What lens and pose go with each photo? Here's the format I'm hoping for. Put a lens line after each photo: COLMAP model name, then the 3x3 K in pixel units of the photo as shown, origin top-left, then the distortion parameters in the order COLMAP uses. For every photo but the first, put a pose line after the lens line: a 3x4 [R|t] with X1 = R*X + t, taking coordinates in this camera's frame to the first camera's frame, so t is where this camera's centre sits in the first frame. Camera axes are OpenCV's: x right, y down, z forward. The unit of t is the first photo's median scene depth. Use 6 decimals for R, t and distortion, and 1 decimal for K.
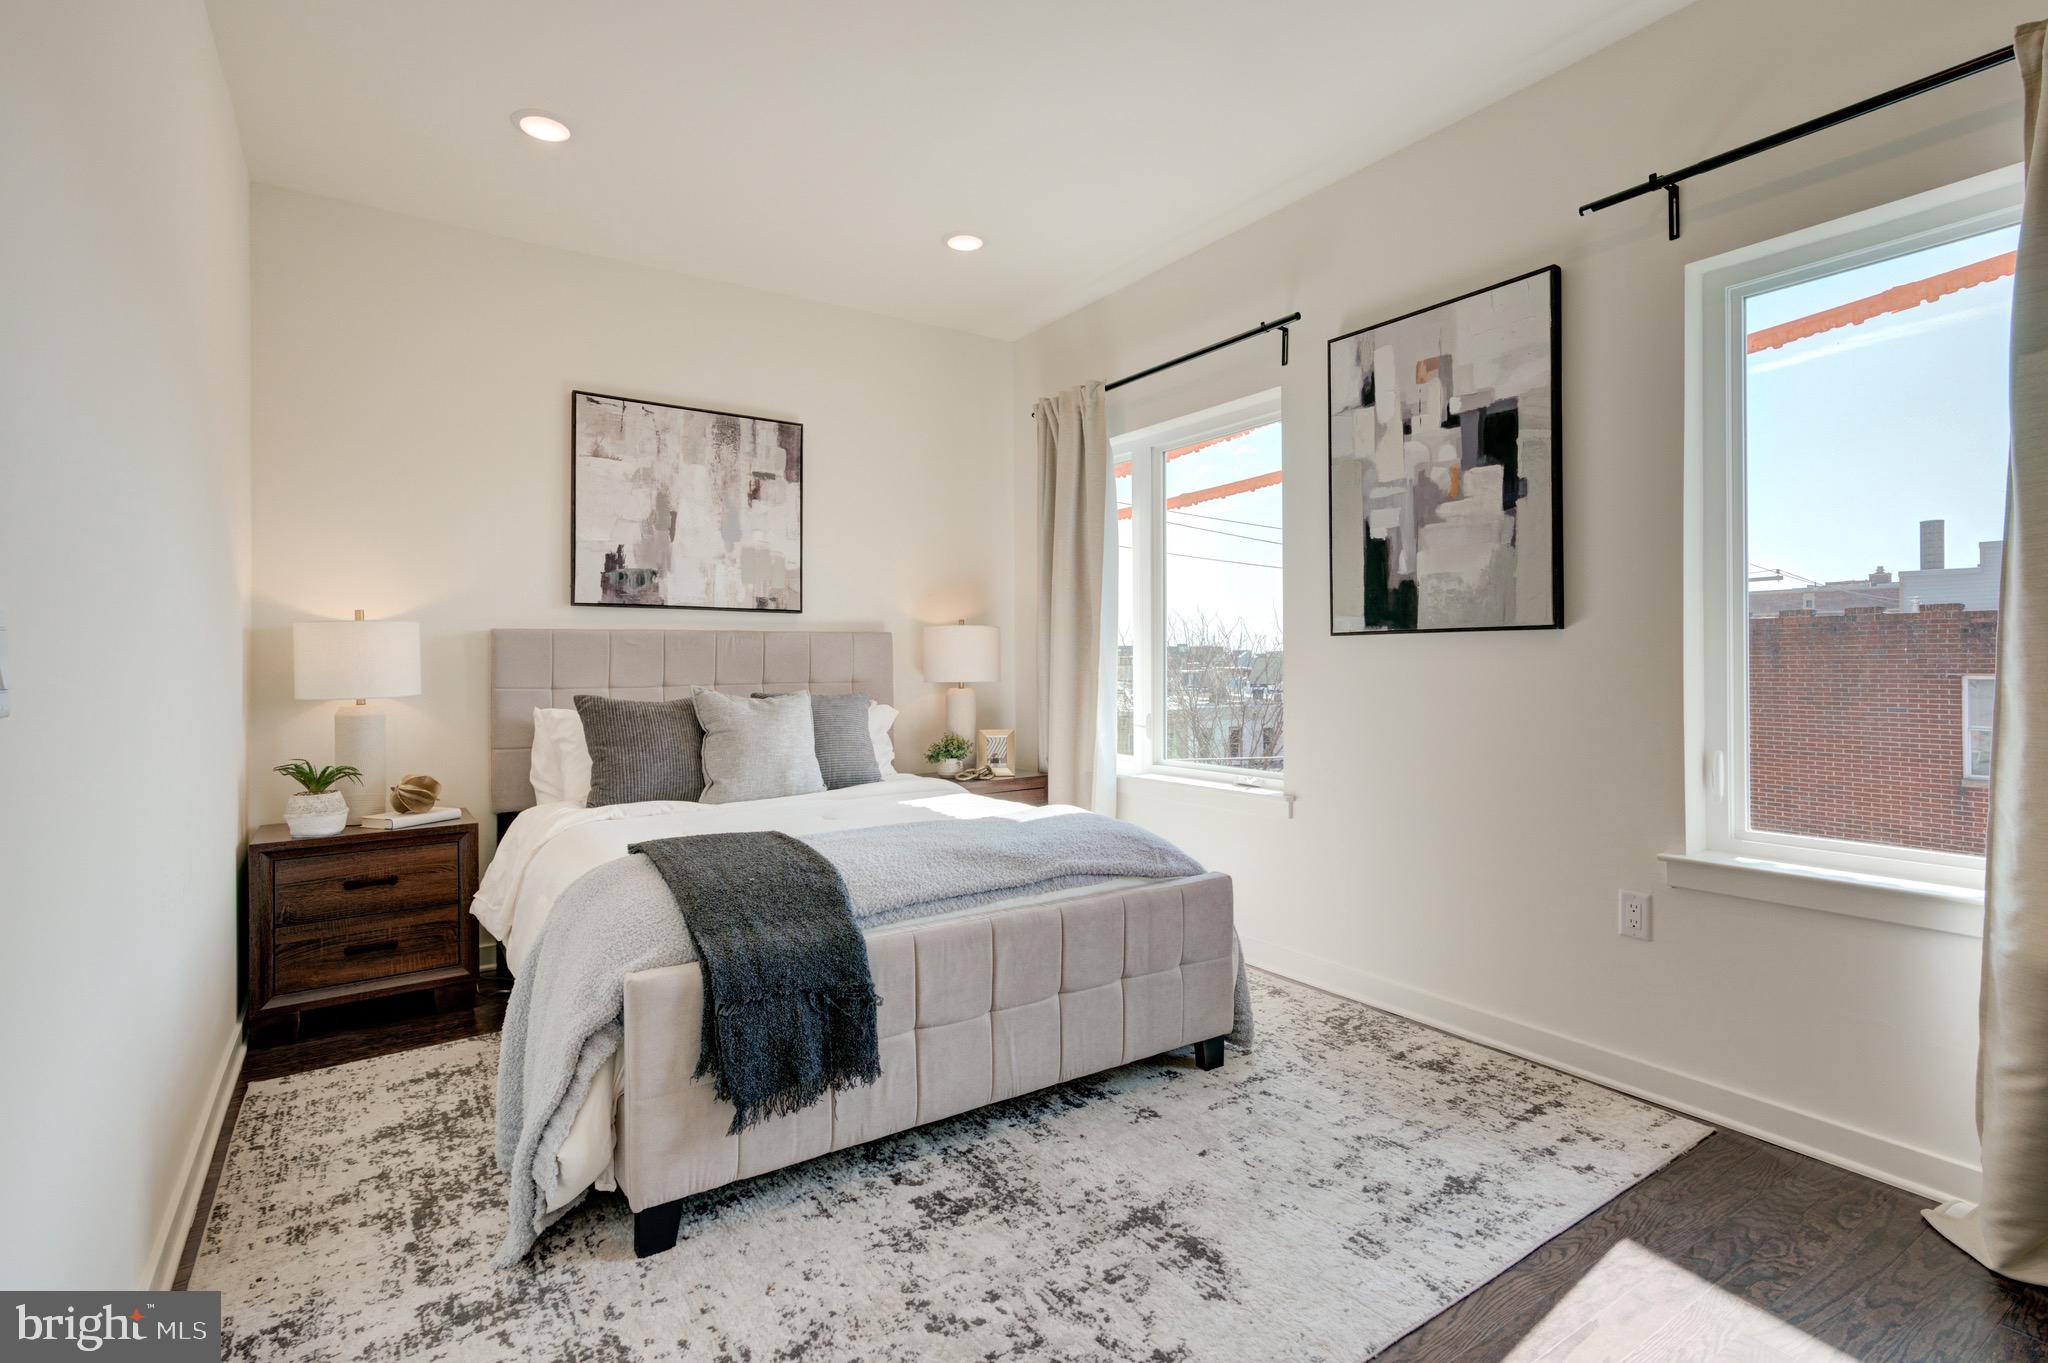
lens RADIAL K [[973.8, 0, 1014.2], [0, 973.8, 677.9], [0, 0, 1]] dist [-0.005496, 0.014934]
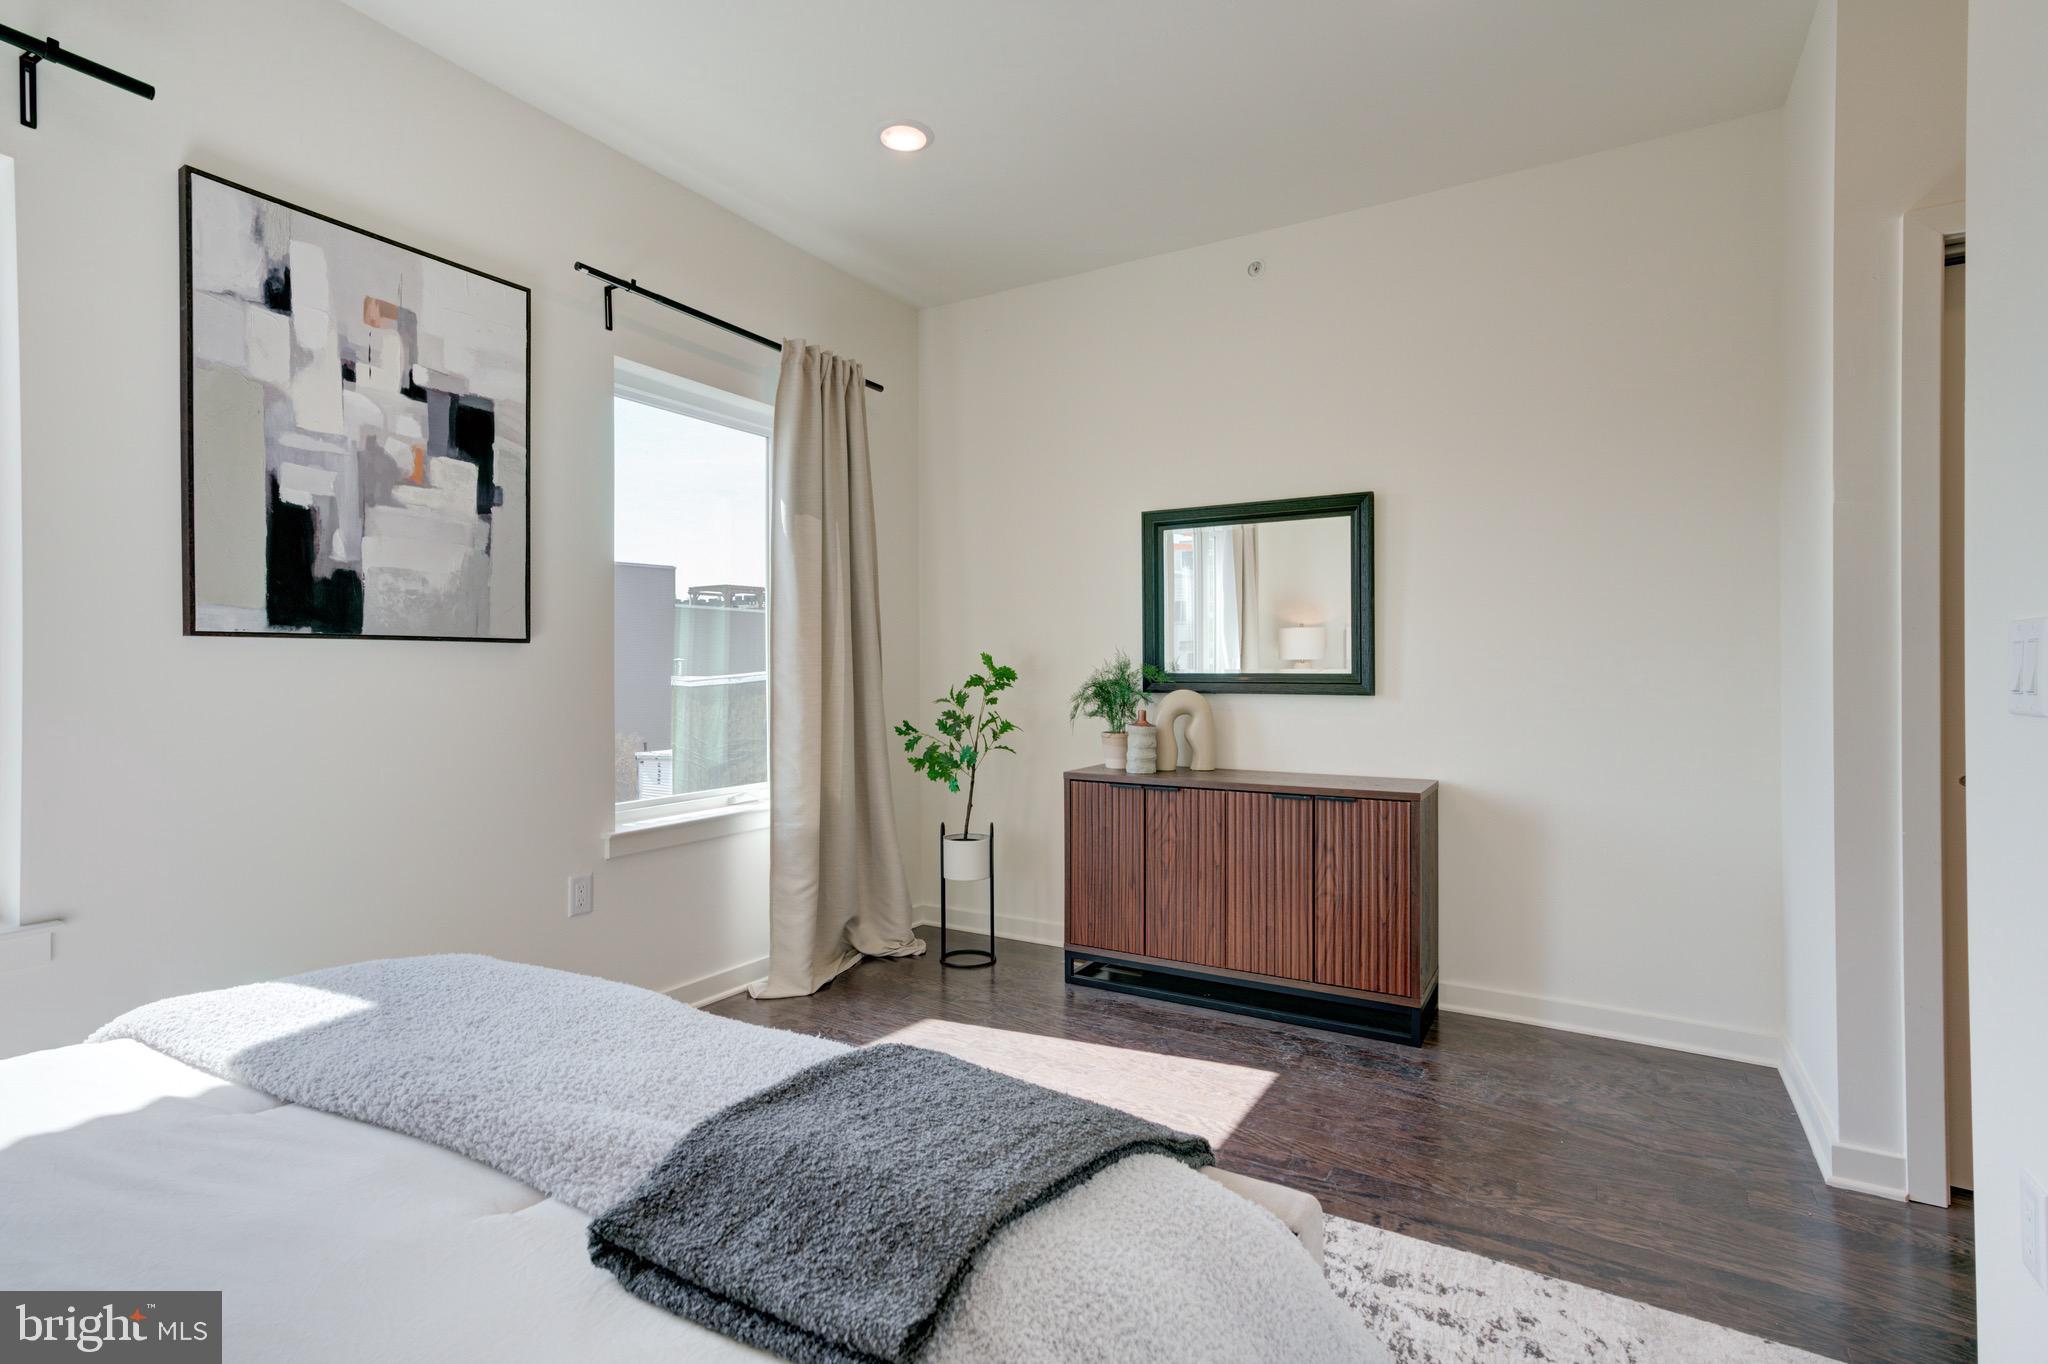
lens RADIAL K [[973.8, 0, 1014.2], [0, 973.8, 678.4], [0, 0, 1]] dist [-0.005496, 0.014934]
pose [[-0.418669, -0.021703, 0.907879, -0.541705], [-0.000452, 0.999719, 0.023690, -0.034145], [-0.908139, 0.009508, -0.418562, 0.876541]]
